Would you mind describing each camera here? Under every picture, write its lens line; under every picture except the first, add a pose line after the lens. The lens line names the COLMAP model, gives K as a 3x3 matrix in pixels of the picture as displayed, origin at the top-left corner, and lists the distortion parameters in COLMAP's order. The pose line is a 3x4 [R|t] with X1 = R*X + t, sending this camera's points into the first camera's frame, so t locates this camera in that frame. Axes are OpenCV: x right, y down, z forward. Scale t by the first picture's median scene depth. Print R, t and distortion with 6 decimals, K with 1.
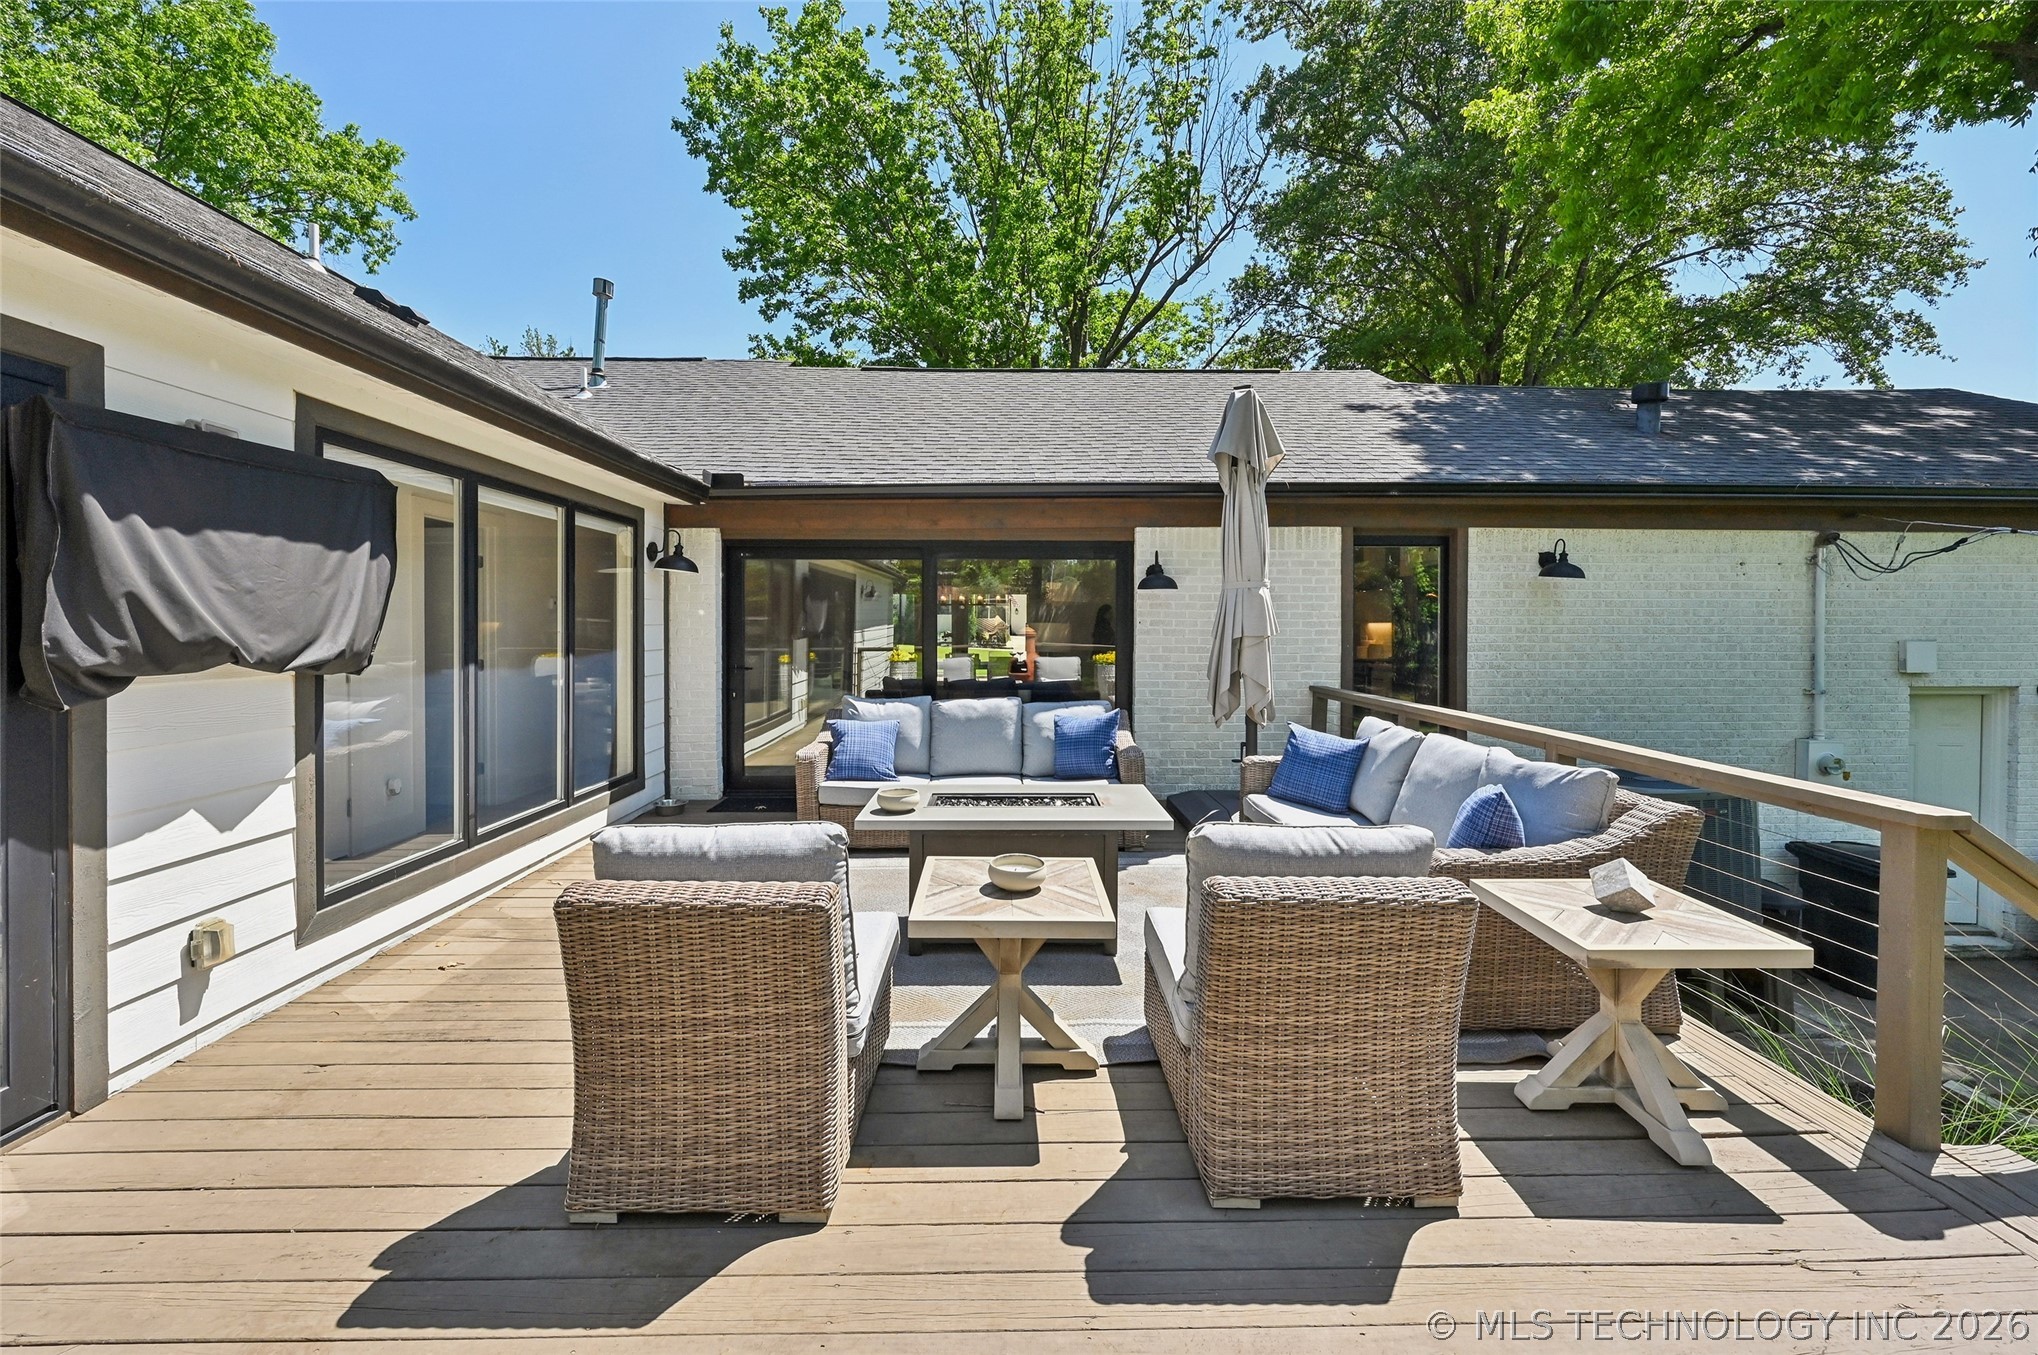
lens RADIAL K [[819.1, 0, 1018.8], [0, 819.1, 647.2], [0, 0, 1]] dist [-0.001641, -0.000091]
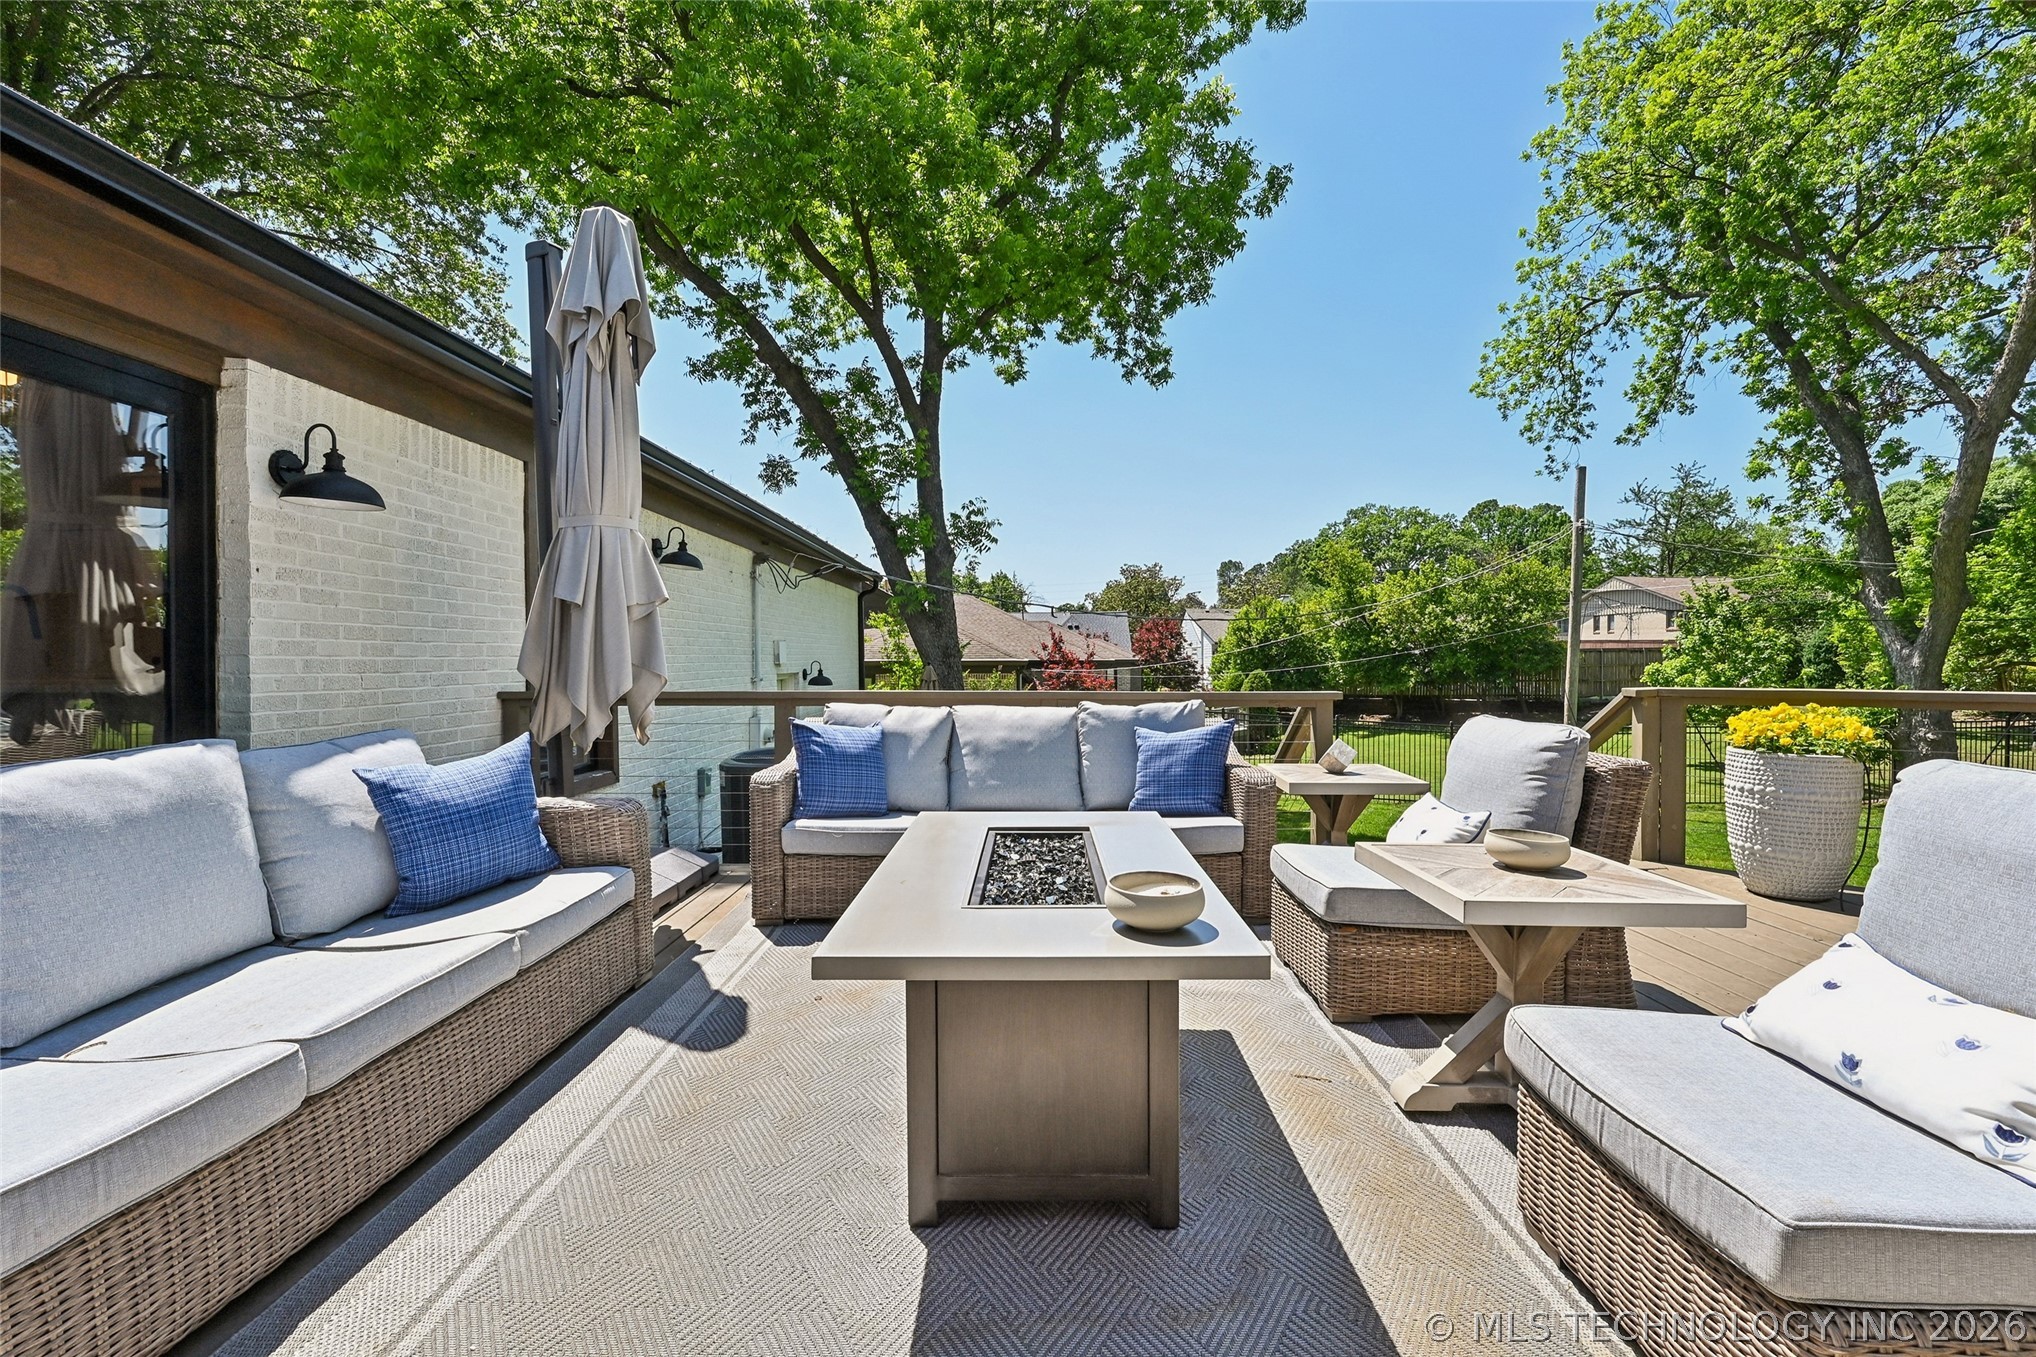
lens RADIAL K [[833.8, 0, 1022.3], [0, 833.8, 658.3], [0, 0, 1]] dist [0.001659, 0.000153]
pose [[0.027748, -0.004823, 0.999603, -0.365713], [0.028013, 0.999599, 0.004045, 0.035077], [-0.999222, 0.027889, 0.027872, 0.650598]]
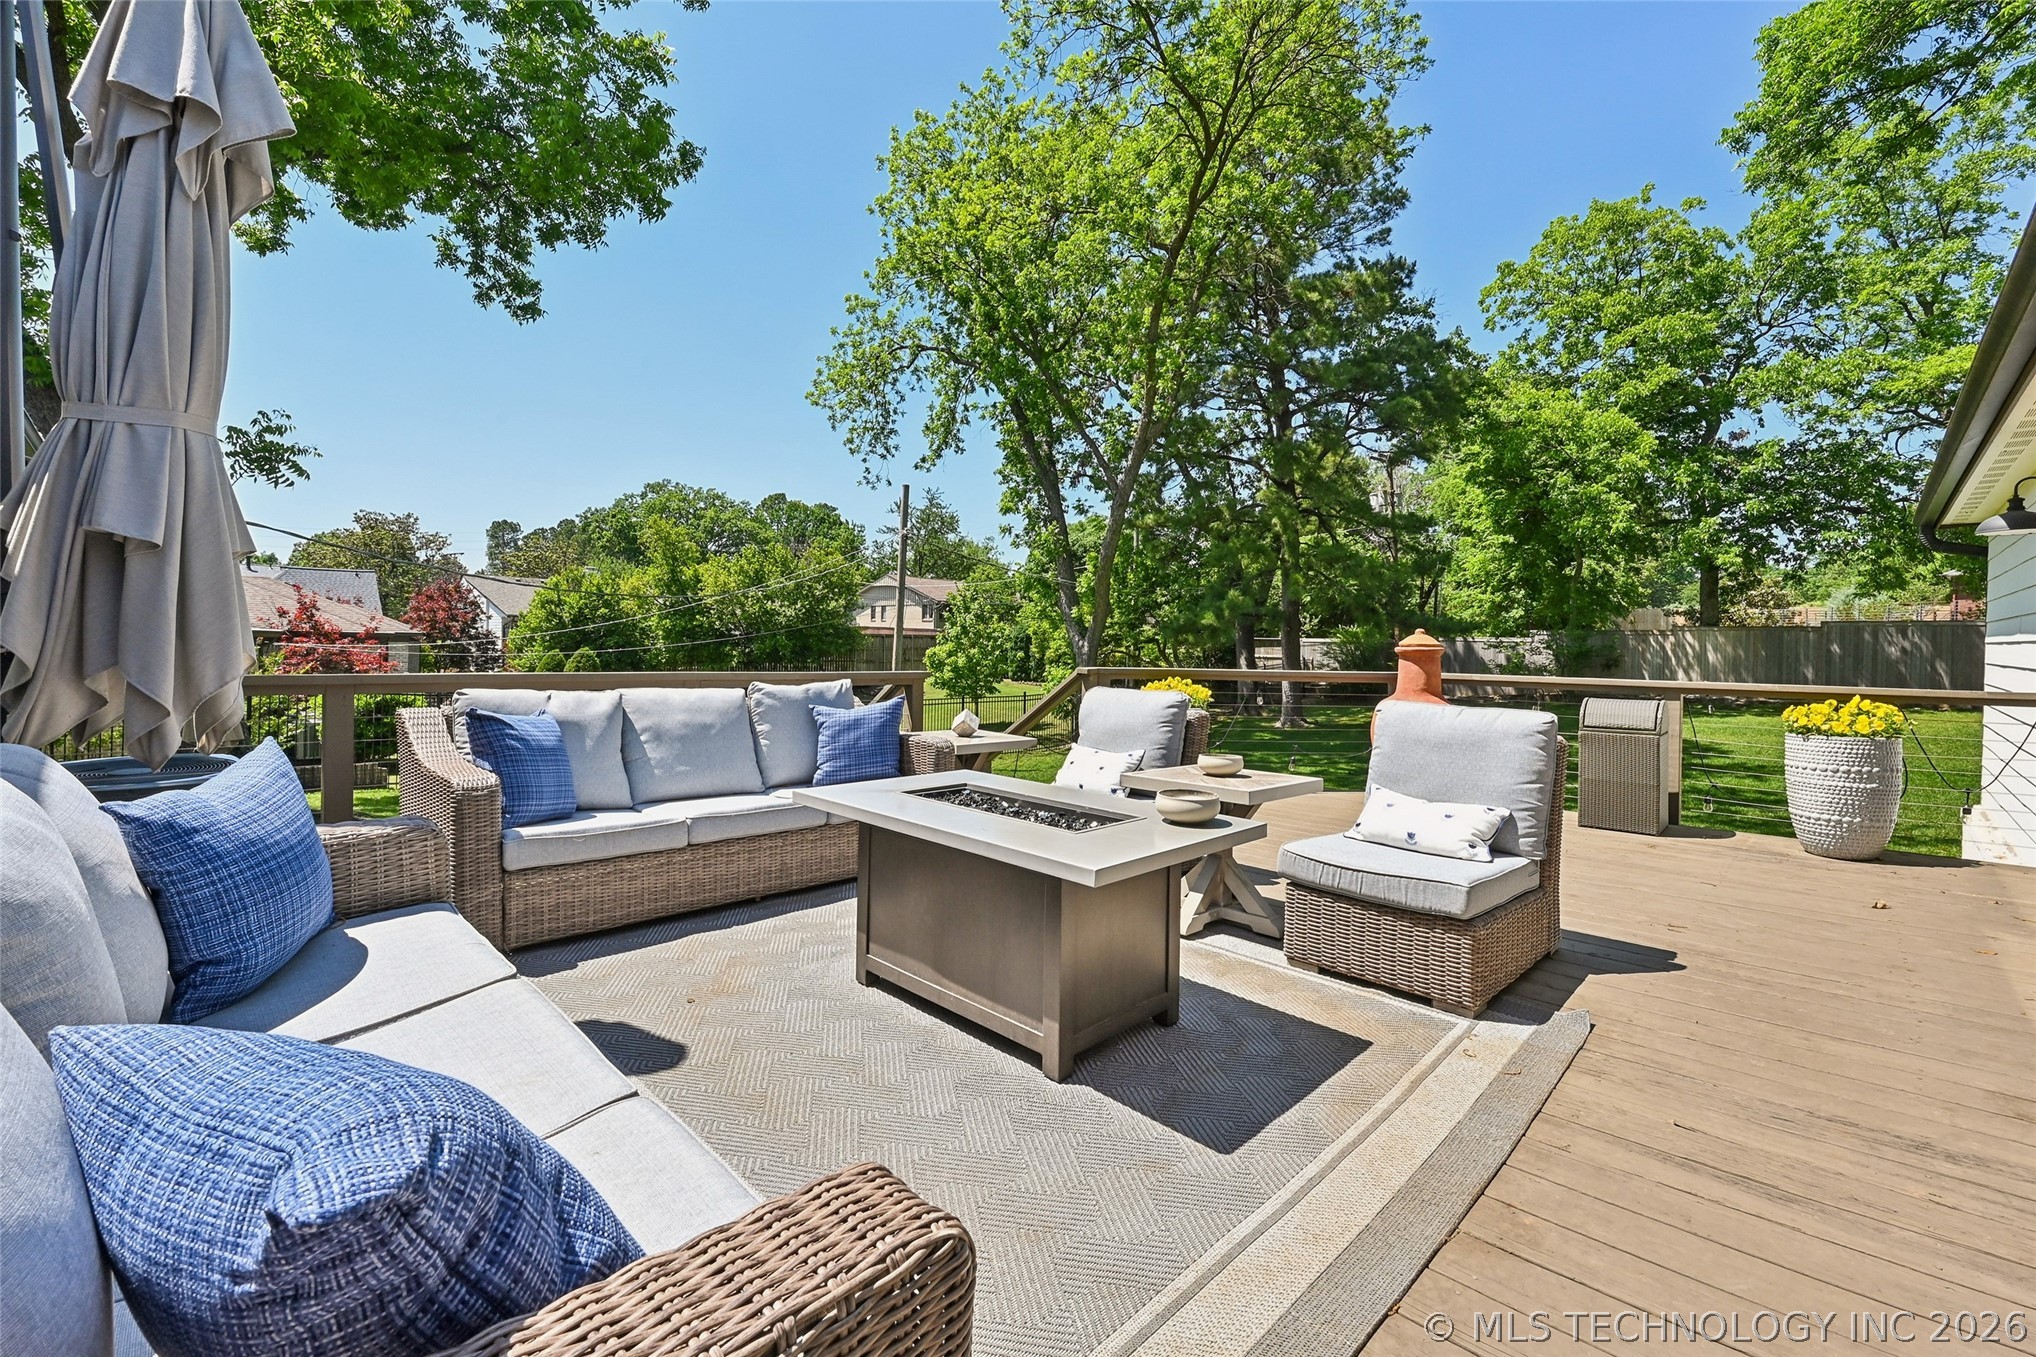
lens RADIAL K [[862.7, 0, 1008.9], [0, 862.7, 633.6], [0, 0, 1]] dist [-0.021330, 0.009962]
pose [[-0.684933, -0.010871, 0.728525, -0.348384], [-0.006515, 0.999940, 0.008796, 0.026597], [-0.728577, 0.001279, -0.684963, 0.953627]]
